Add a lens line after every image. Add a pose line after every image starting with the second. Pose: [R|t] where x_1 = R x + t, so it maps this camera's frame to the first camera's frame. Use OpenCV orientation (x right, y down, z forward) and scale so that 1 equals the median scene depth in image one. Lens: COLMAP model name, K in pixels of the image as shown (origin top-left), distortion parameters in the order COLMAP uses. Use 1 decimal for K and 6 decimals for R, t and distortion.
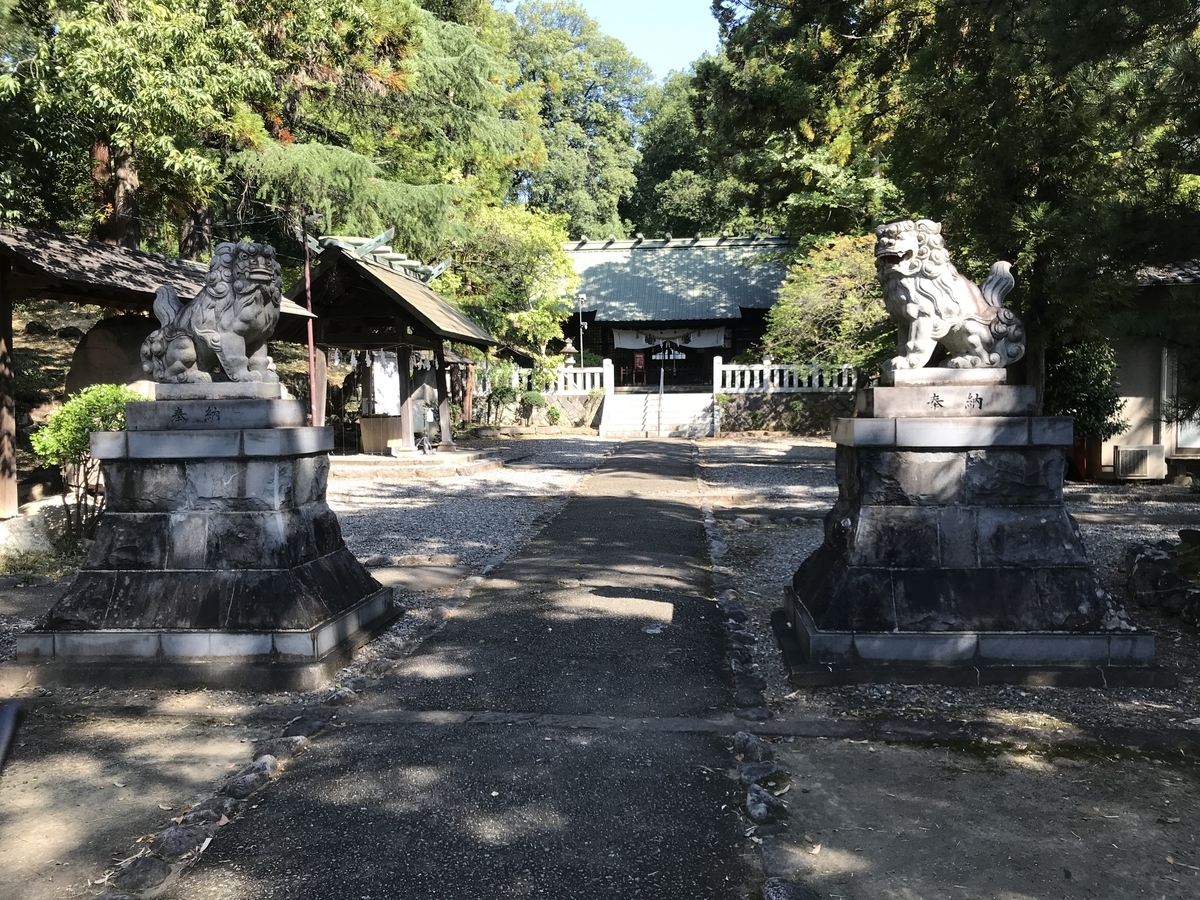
lens RADIAL K [[977.7, 0, 598.7], [0, 977.7, 446.1], [0, 0, 1]] dist [-0.015925, -0.001644]
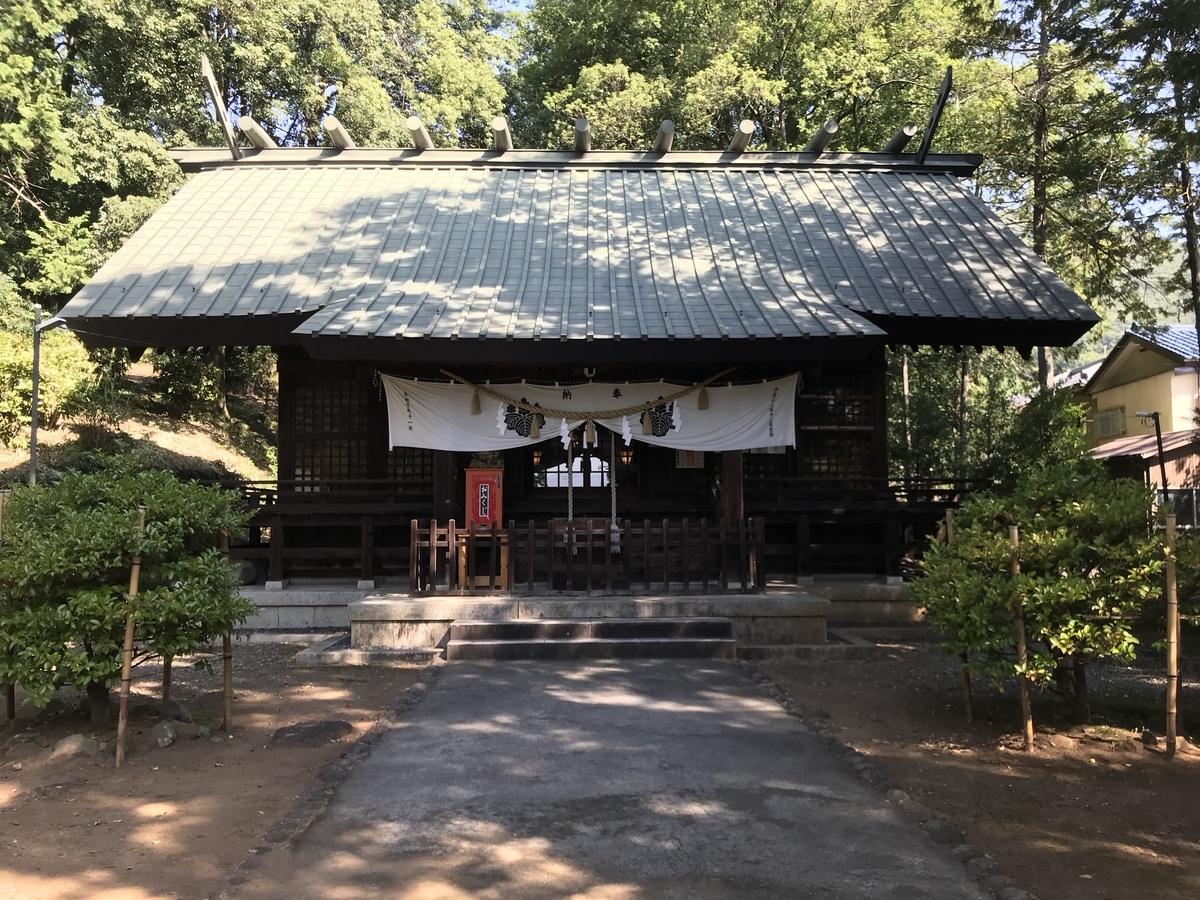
lens RADIAL K [[977.7, 0, 599.1], [0, 977.7, 448.8], [0, 0, 1]] dist [-0.015925, -0.001644]
pose [[0.990538, 0.017828, 0.136075, 0.030545], [-0.006939, 0.996764, -0.080081, -0.080924], [-0.137063, 0.078379, 0.987457, 0.753007]]
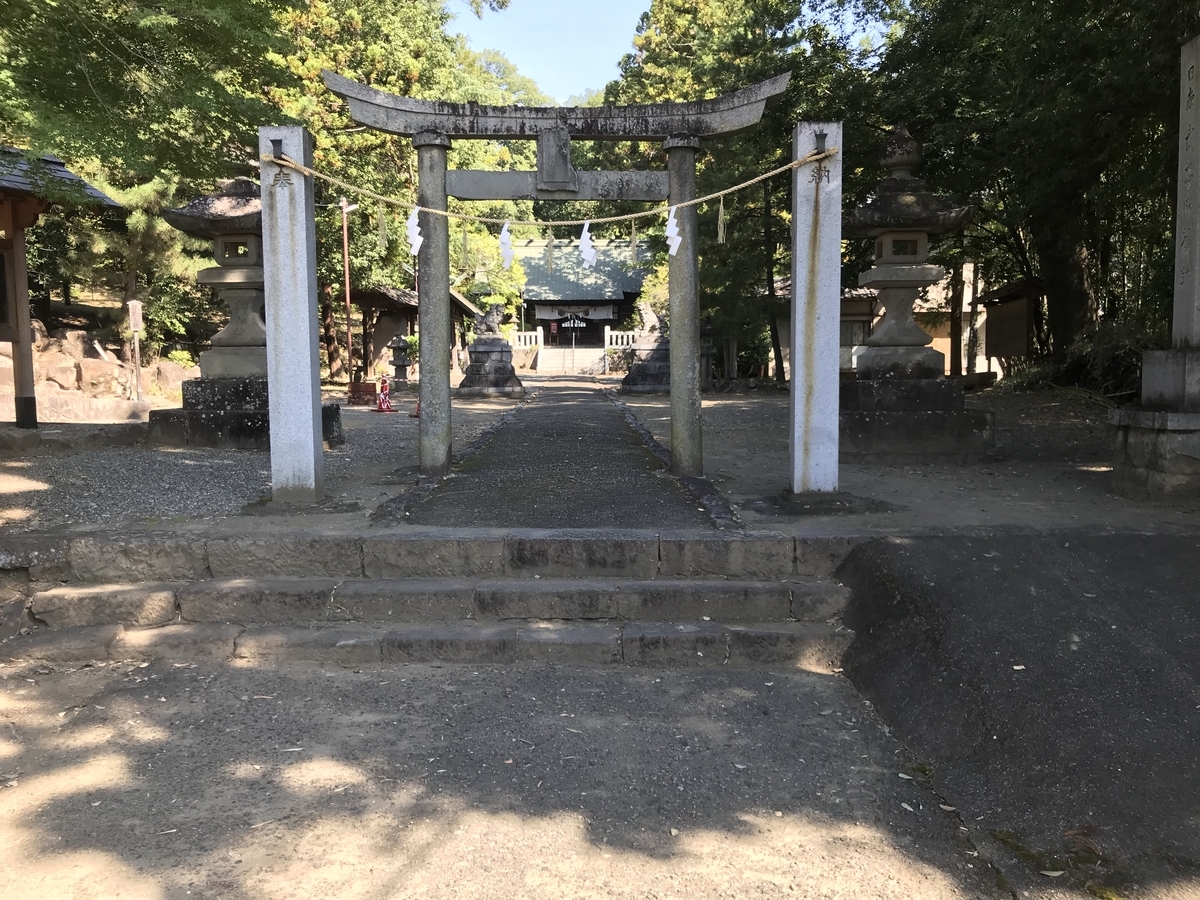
lens RADIAL K [[980.0, 0, 598.3], [0, 980.0, 451.3], [0, 0, 1]] dist [0.005044, 0.000399]
pose [[0.992941, -0.001983, 0.118590, -0.065385], [-0.002817, 0.999184, 0.040295, 0.038274], [-0.118573, -0.040345, 0.992125, -0.469308]]
